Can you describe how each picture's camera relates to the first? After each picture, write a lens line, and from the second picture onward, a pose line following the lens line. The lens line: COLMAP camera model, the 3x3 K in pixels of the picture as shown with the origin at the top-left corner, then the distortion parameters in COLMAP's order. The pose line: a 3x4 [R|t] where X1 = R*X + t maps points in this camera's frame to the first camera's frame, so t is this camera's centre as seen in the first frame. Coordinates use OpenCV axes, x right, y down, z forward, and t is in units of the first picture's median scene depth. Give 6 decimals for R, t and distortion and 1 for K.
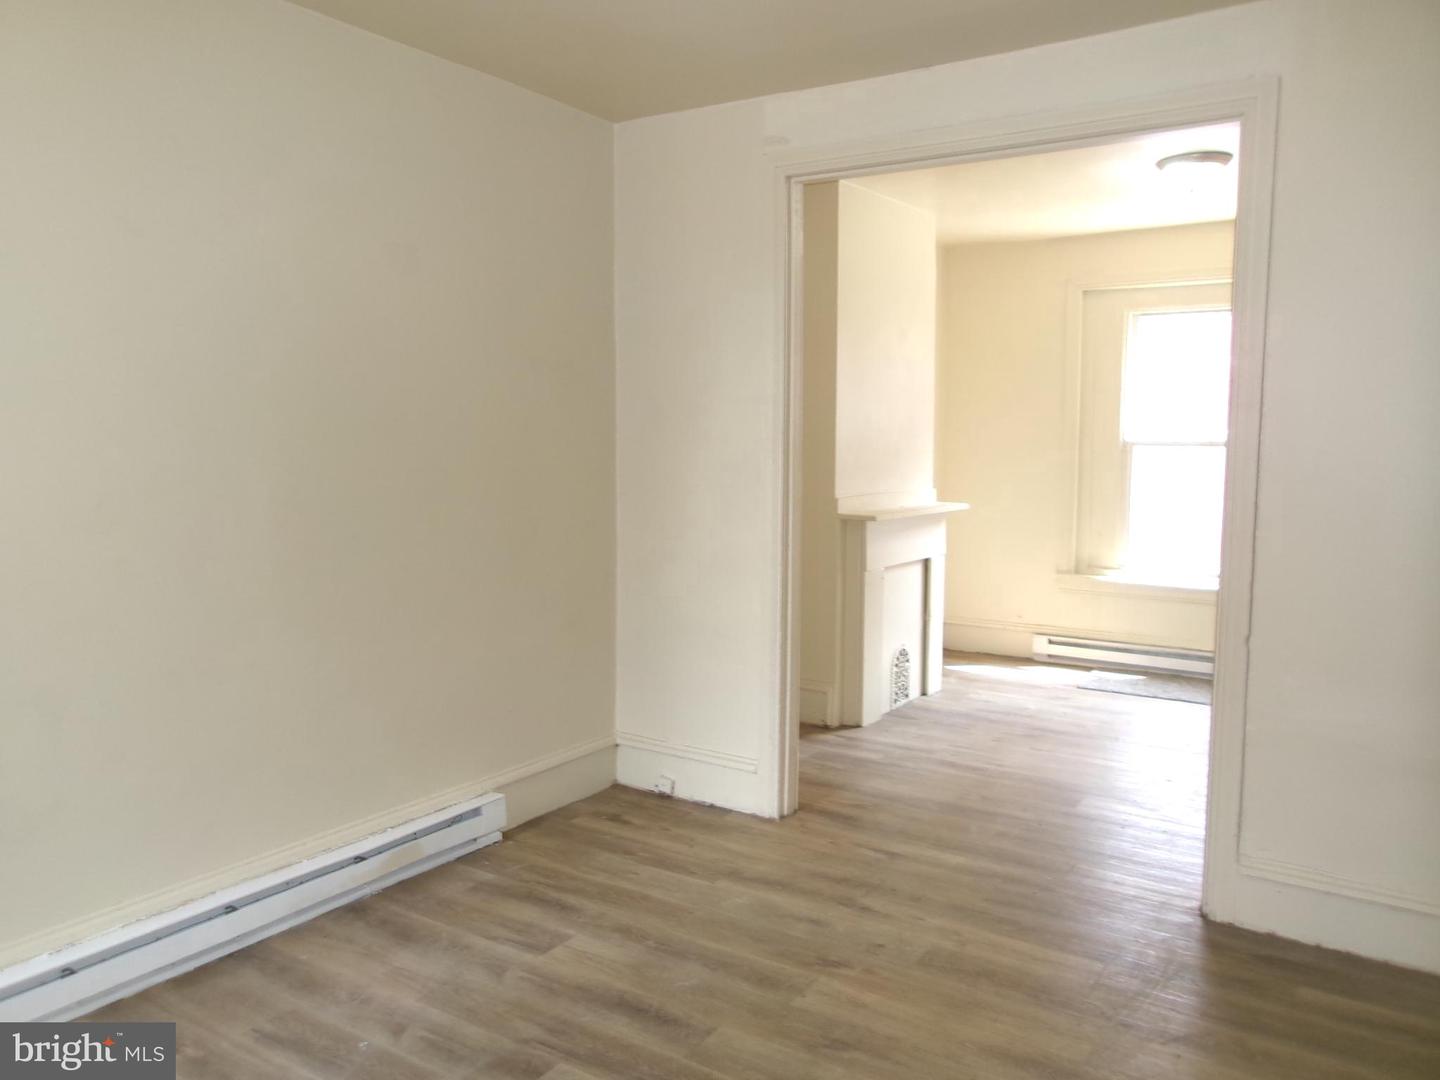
lens RADIAL K [[1105.3, 0, 729.8], [0, 1105.3, 540.2], [0, 0, 1]] dist [-0.032866, 0.025110]
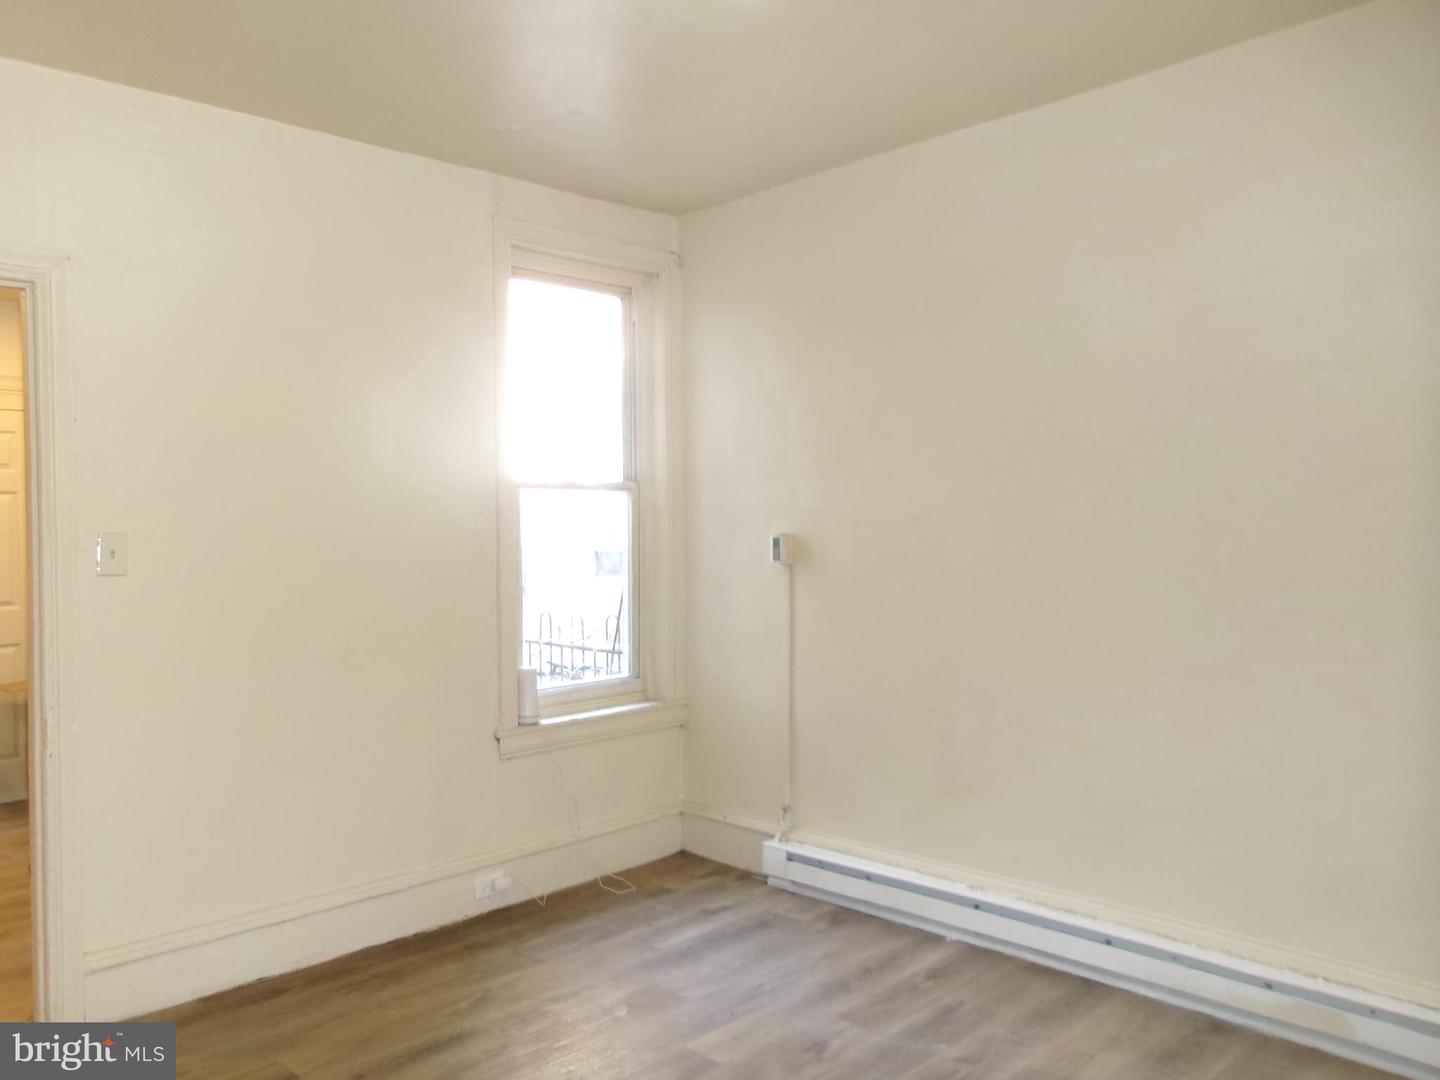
lens RADIAL K [[1105.3, 0, 713.8], [0, 1105.3, 534.2], [0, 0, 1]] dist [-0.032866, 0.025110]
pose [[-0.207846, 0.004439, -0.978151, 0.741786], [-0.099557, 0.994701, 0.025669, -0.059951], [0.973082, 0.102717, -0.206303, 0.874310]]
